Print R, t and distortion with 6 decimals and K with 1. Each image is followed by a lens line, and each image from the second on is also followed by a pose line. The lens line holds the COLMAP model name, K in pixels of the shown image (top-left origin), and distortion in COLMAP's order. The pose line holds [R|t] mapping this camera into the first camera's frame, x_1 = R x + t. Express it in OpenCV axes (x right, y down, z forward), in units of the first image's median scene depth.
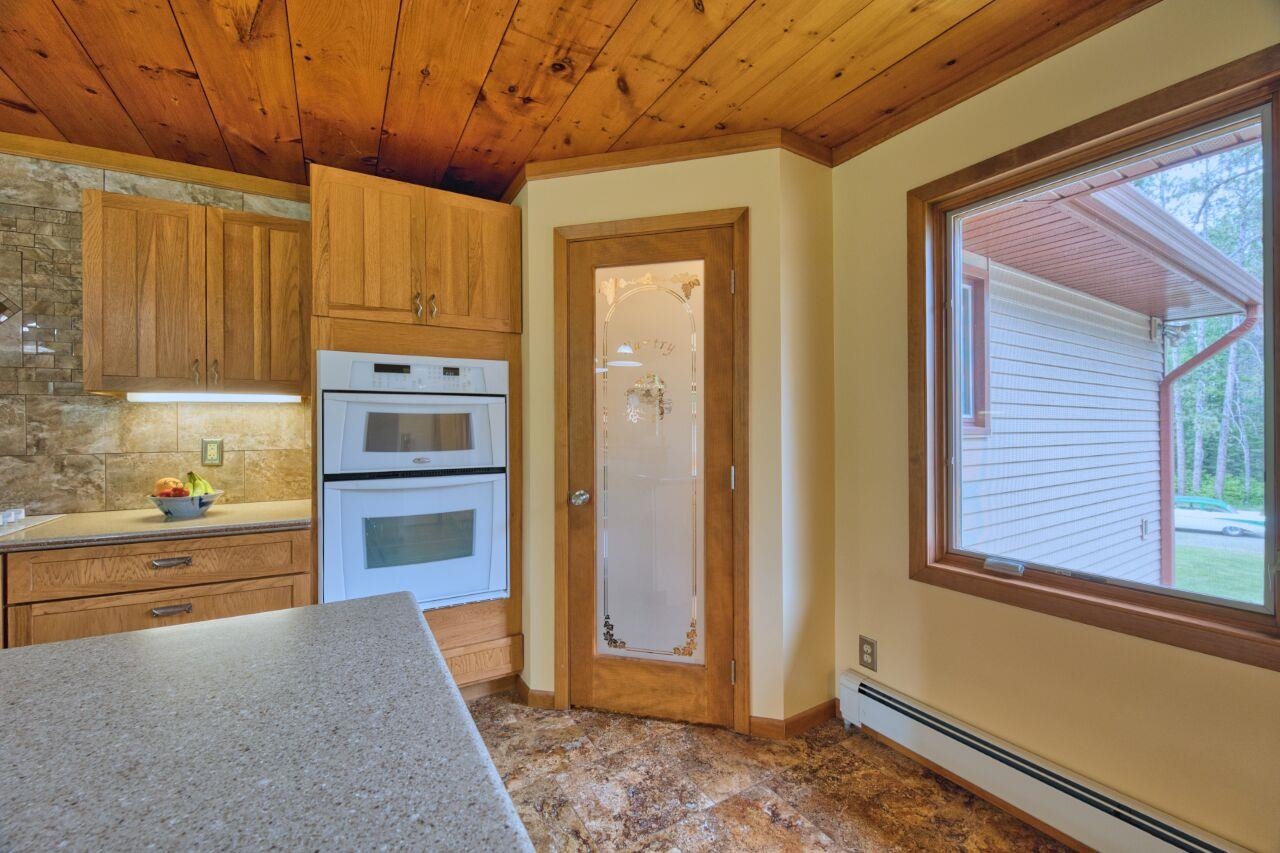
lens RADIAL K [[518.9, 0, 640.0], [0, 518.9, 427.3], [0, 0, 1]] dist [-0.020671, -0.000213]
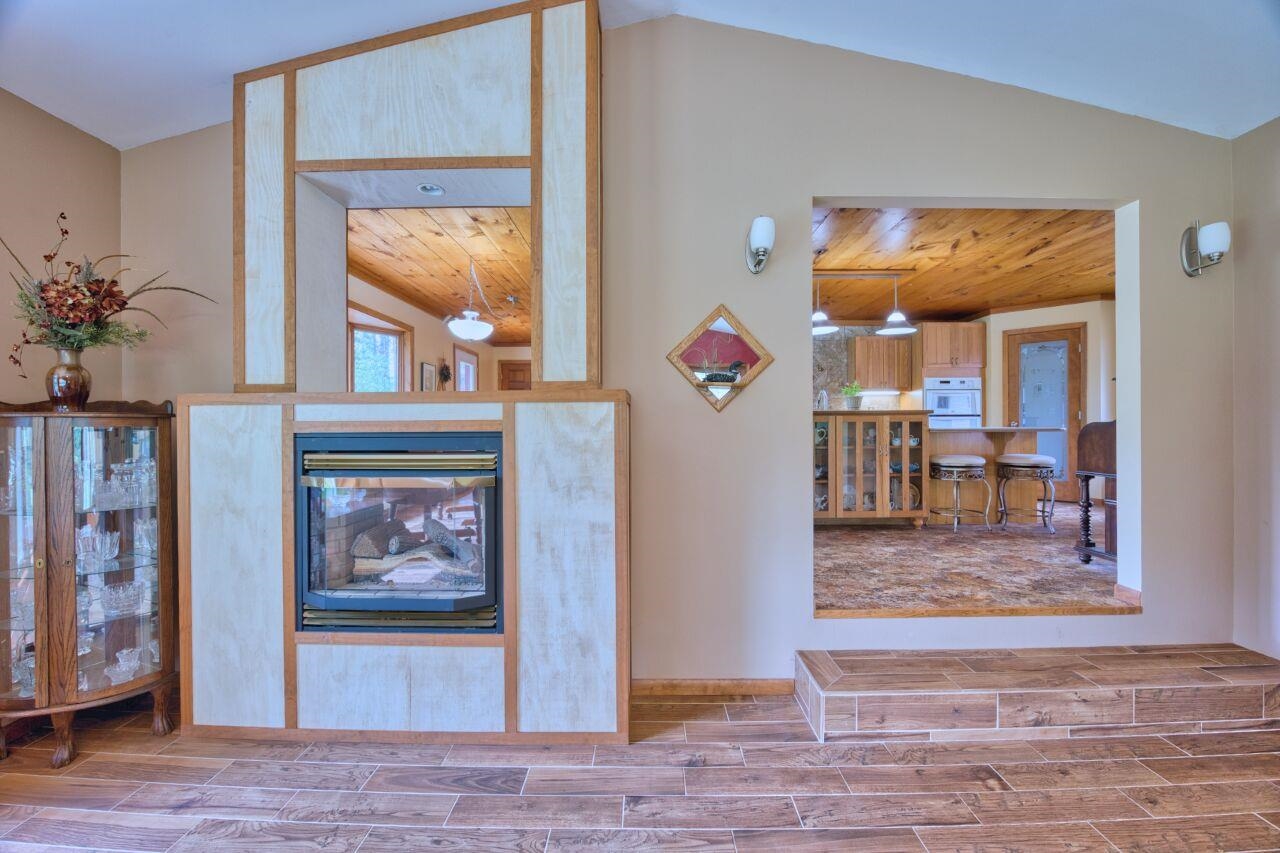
lens RADIAL K [[518.9, 0, 646.8], [0, 518.9, 429.1], [0, 0, 1]] dist [-0.020671, -0.000213]
pose [[0.857981, 0.002107, -0.513677, -0.414648], [-0.000243, 0.999993, 0.003697, 0.159339], [0.513681, -0.003047, 0.857976, -2.591673]]
